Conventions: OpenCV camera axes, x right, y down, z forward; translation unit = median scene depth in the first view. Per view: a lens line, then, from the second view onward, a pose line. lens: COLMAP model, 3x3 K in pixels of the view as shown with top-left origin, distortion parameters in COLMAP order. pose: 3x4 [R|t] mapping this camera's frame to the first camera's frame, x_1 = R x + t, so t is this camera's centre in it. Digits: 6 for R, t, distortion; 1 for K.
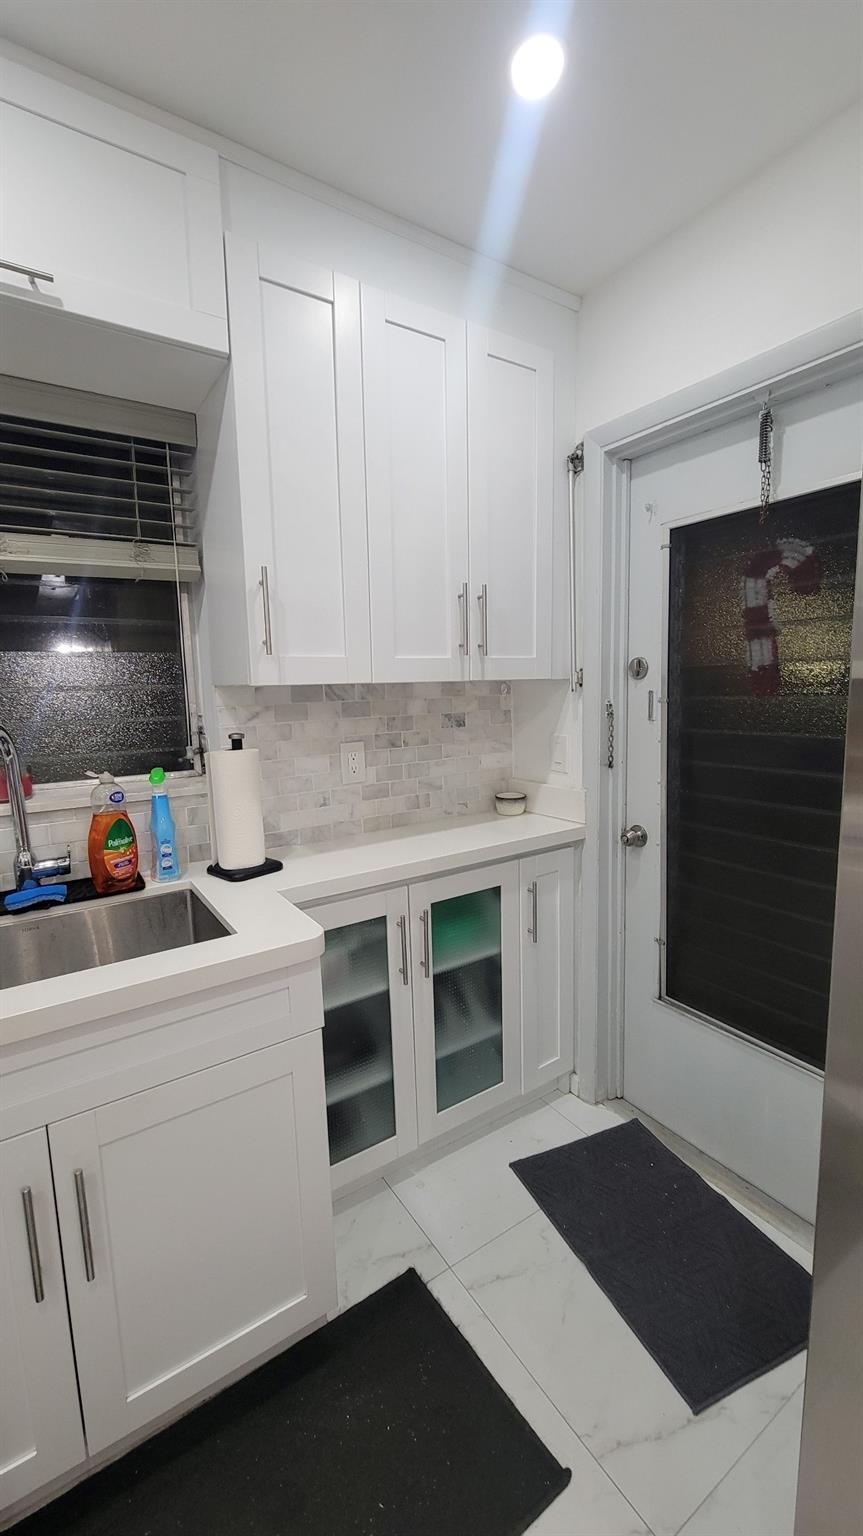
lens RADIAL K [[629.6, 0, 436.9], [0, 629.6, 763.9], [0, 0, 1]] dist [-0.000026, 0.000918]
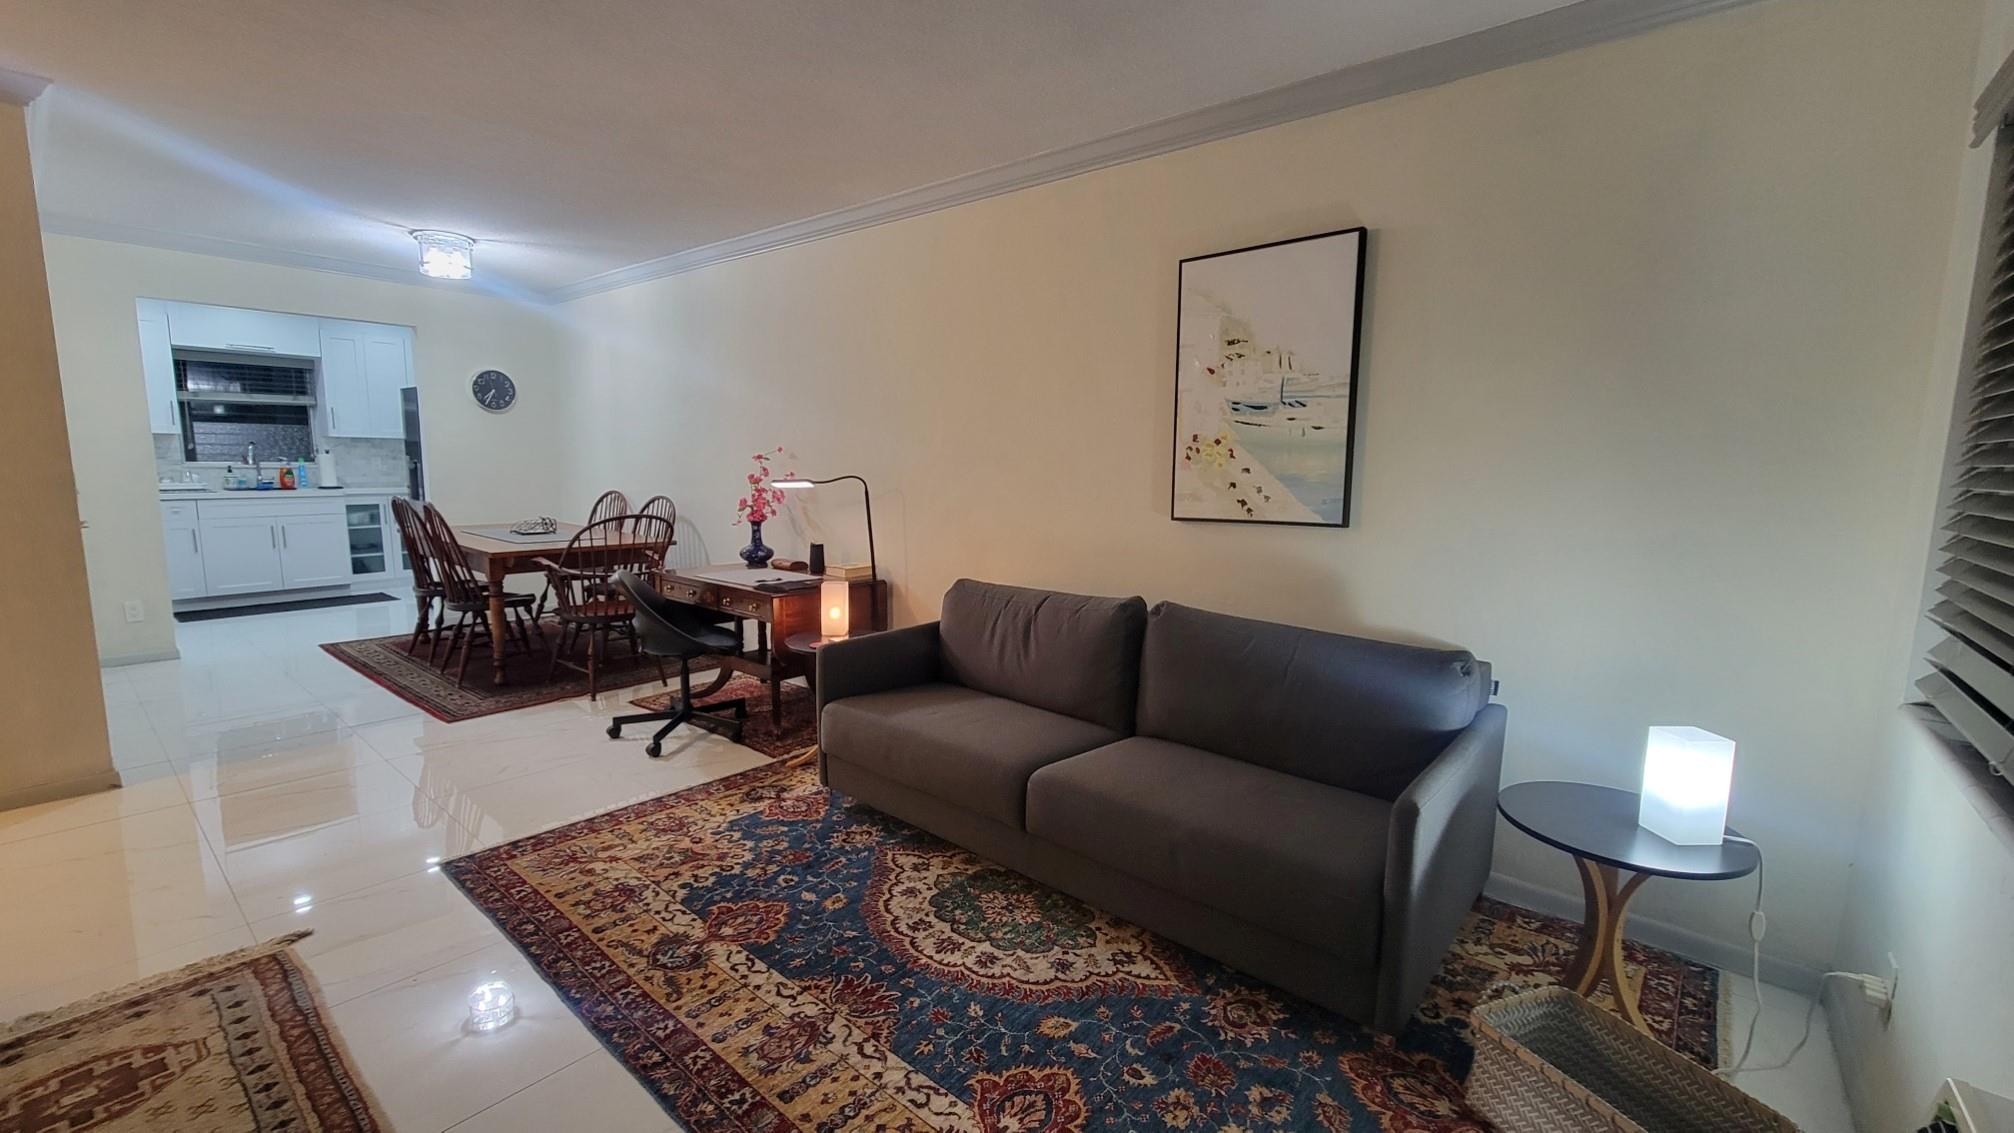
lens RADIAL K [[825.5, 0, 1005.1], [0, 825.5, 569.4], [0, 0, 1]] dist [-0.000026, 0.000918]
pose [[0.961071, 0.007918, 0.276187, 2.001734], [-0.013220, 0.999762, 0.017341, 0.475021], [-0.275984, -0.020317, 0.960947, -4.388160]]
